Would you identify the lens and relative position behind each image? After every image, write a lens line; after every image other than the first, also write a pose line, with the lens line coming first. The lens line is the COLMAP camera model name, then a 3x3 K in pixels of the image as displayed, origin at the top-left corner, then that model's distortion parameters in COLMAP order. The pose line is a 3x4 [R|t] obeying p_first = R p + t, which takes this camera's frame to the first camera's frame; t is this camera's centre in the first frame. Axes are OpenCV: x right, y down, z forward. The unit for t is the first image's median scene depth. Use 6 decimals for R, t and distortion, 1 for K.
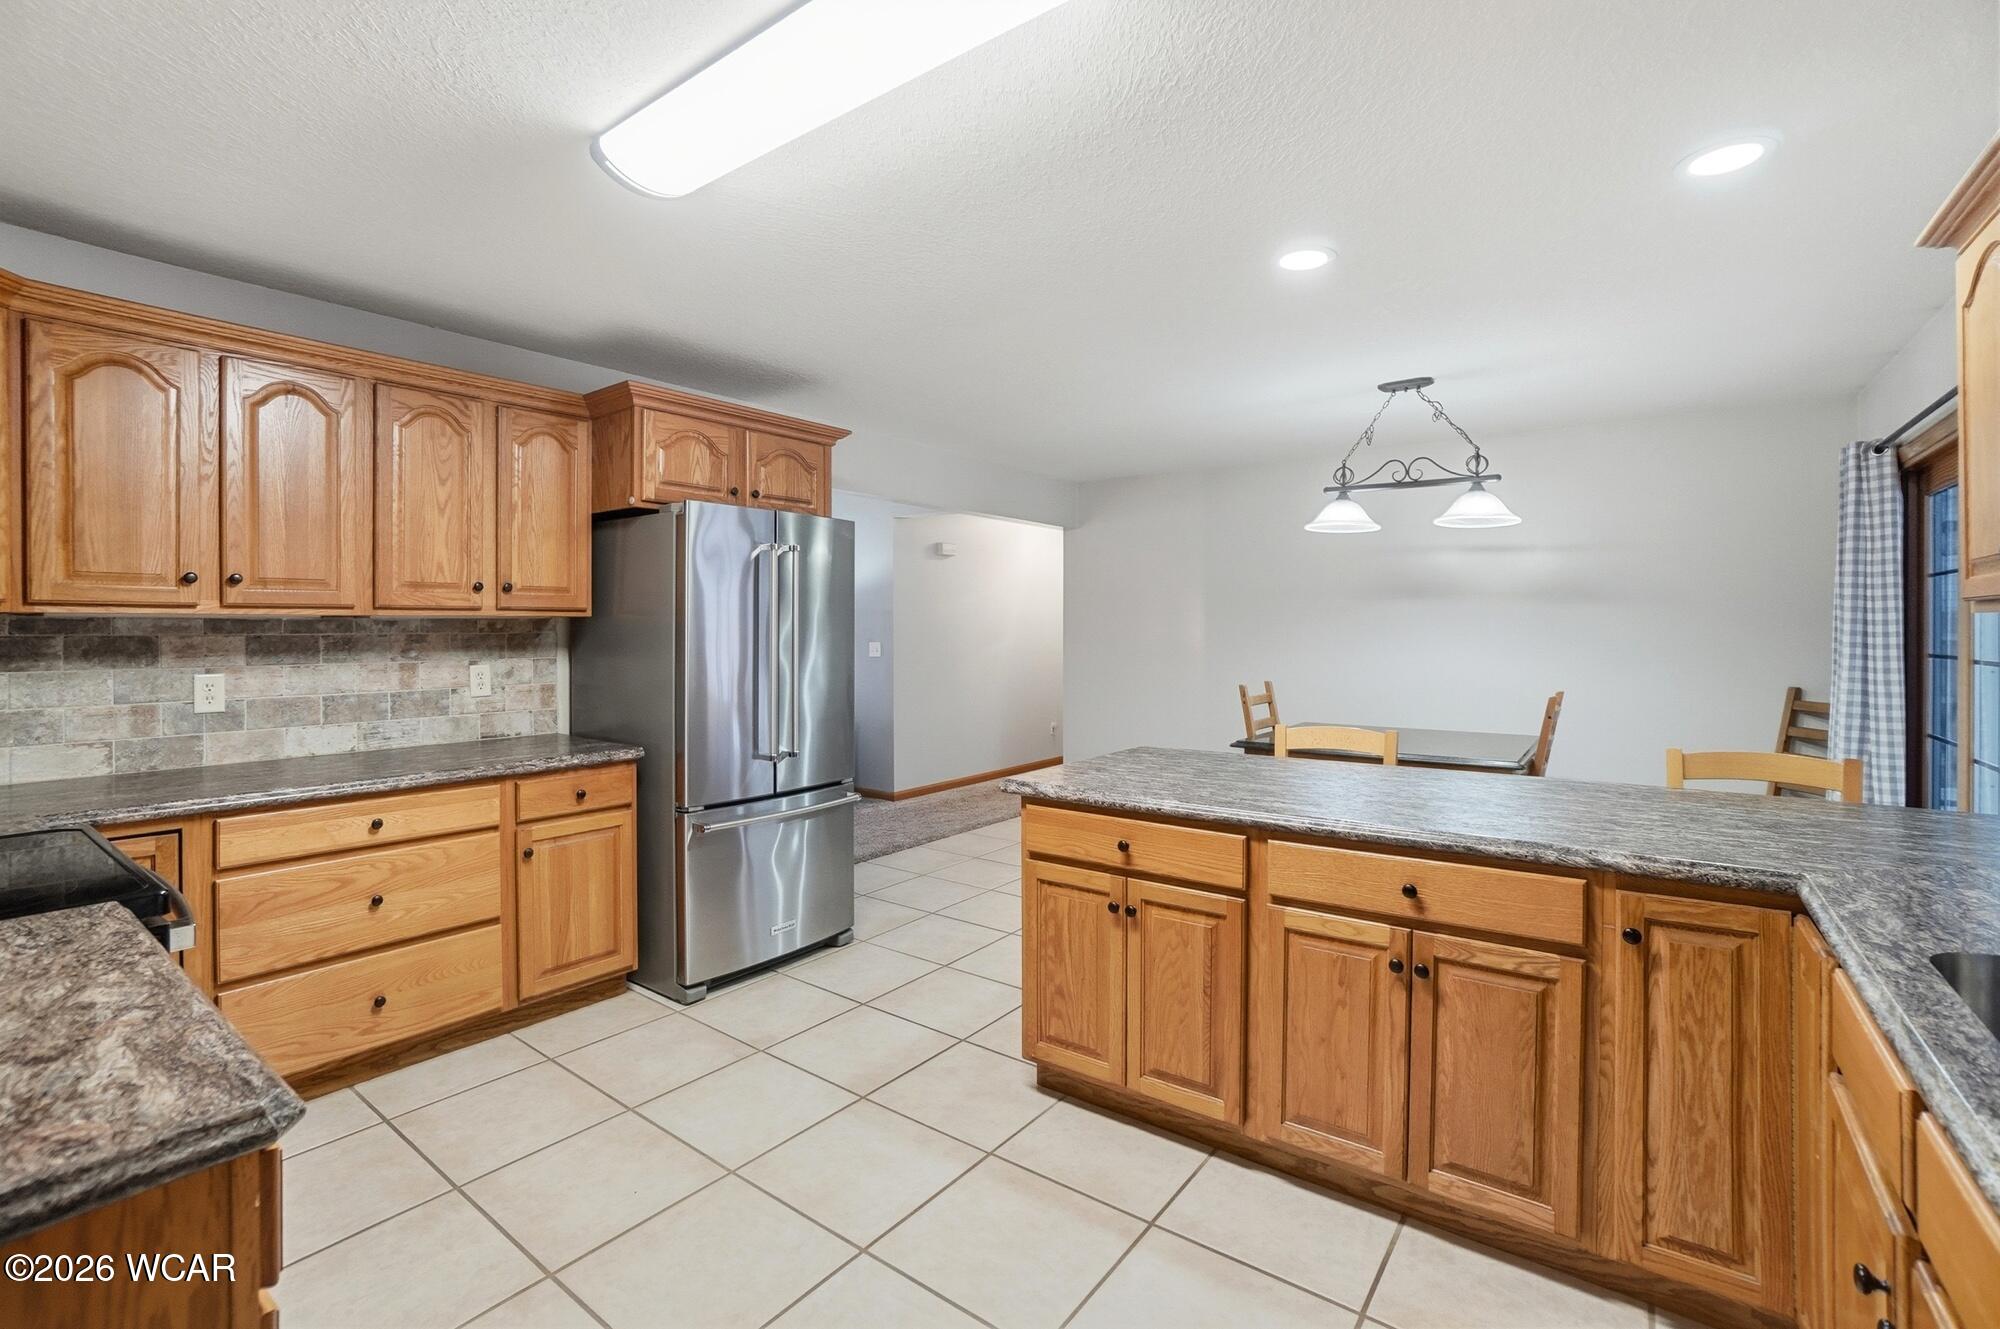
lens RADIAL K [[887.3, 0, 981.2], [0, 887.3, 639.7], [0, 0, 1]] dist [-0.044543, 0.011901]
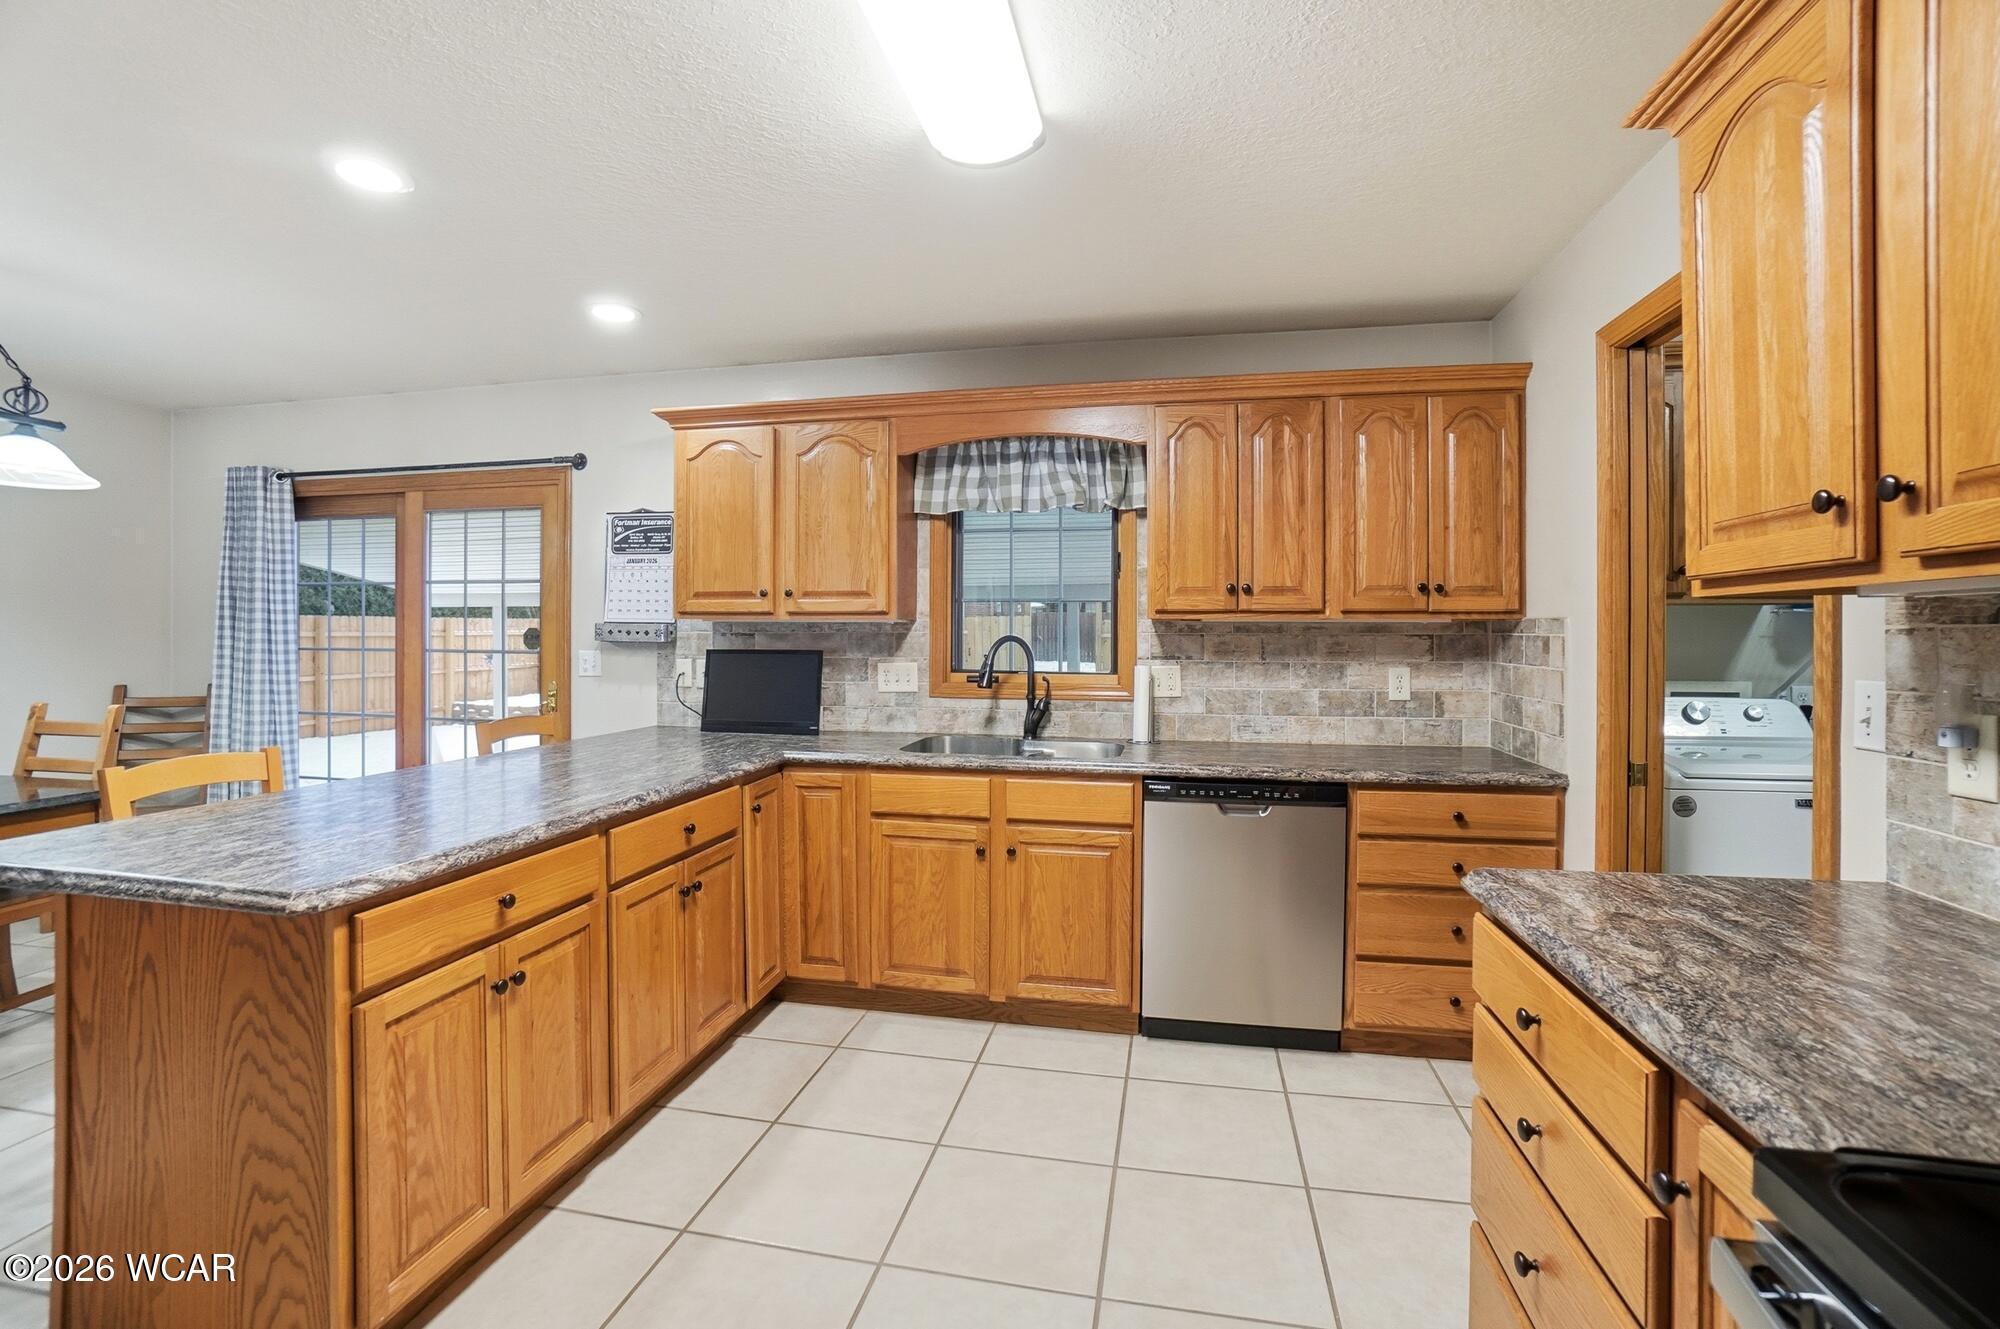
lens RADIAL K [[887.3, 0, 981.2], [0, 887.3, 639.7], [0, 0, 1]] dist [-0.044543, 0.011901]
pose [[-0.426340, -0.004316, 0.904553, -0.759036], [0.000829, 0.999986, 0.005162, -0.000012], [-0.904562, 0.002951, -0.426331, 1.017056]]
